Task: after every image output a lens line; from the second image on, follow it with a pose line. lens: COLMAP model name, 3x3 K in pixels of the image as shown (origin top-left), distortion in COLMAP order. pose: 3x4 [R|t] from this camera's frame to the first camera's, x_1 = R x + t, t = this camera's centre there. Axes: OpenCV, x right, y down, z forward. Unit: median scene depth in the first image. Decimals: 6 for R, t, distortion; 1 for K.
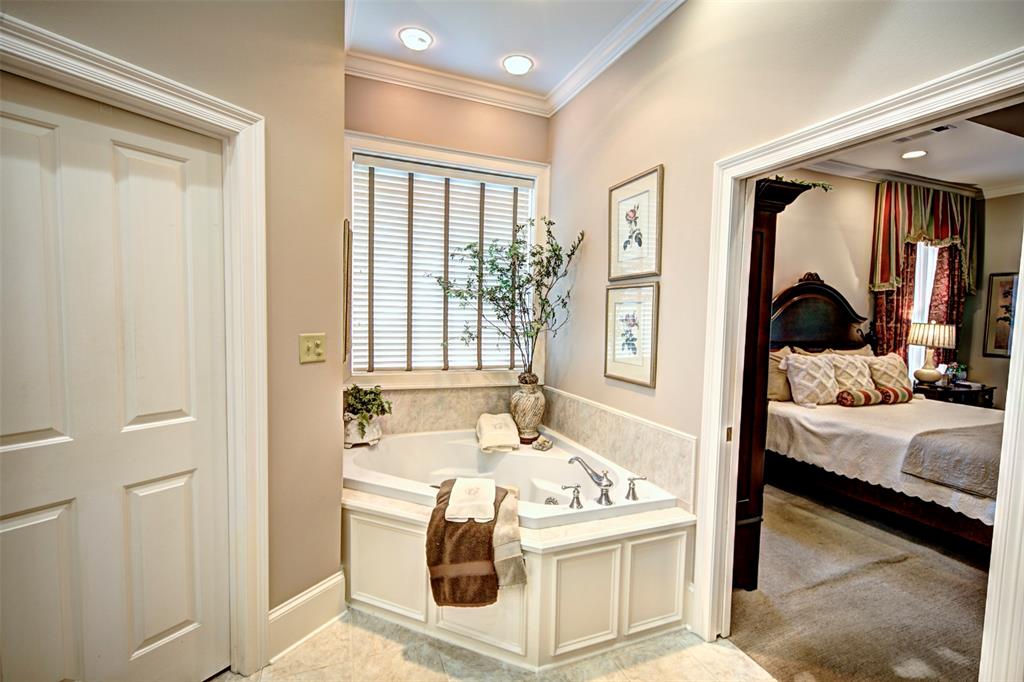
lens RADIAL K [[462.5, 0, 512.0], [0, 462.5, 341.0], [0, 0, 1]] dist [-0.000305, -0.000019]
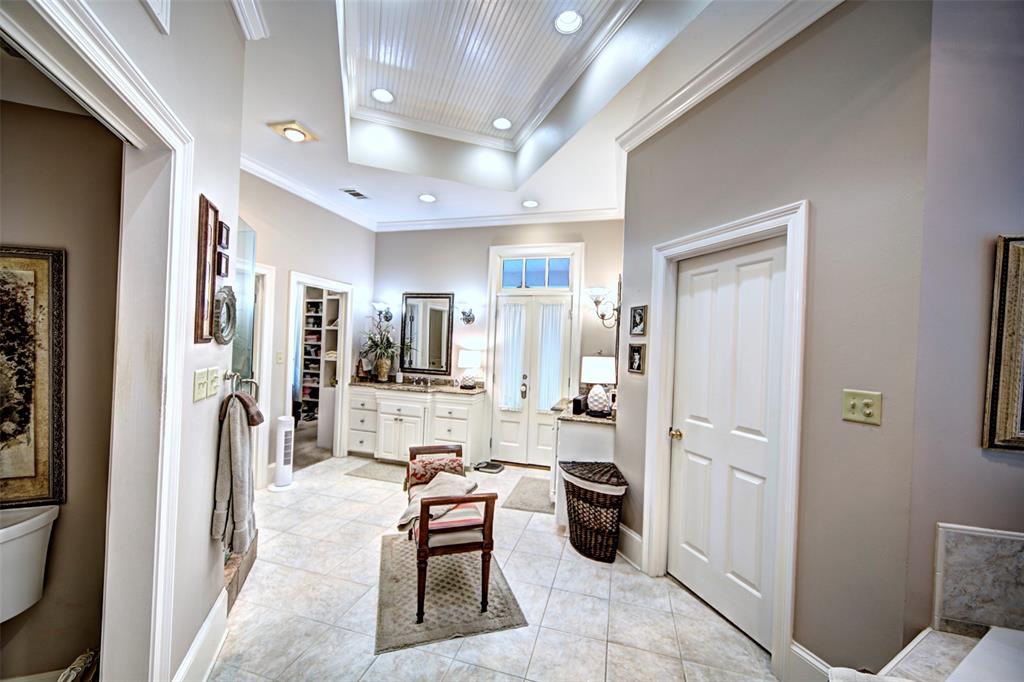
lens RADIAL K [[415.6, 0, 512.0], [0, 415.6, 341.0], [0, 0, 1]] dist [0.000284, 0.000031]
pose [[-0.631954, -0.060684, -0.772627, 0.746294], [-0.103796, 0.994575, 0.006782, -0.055128], [0.768024, 0.084481, -0.634824, 1.145325]]
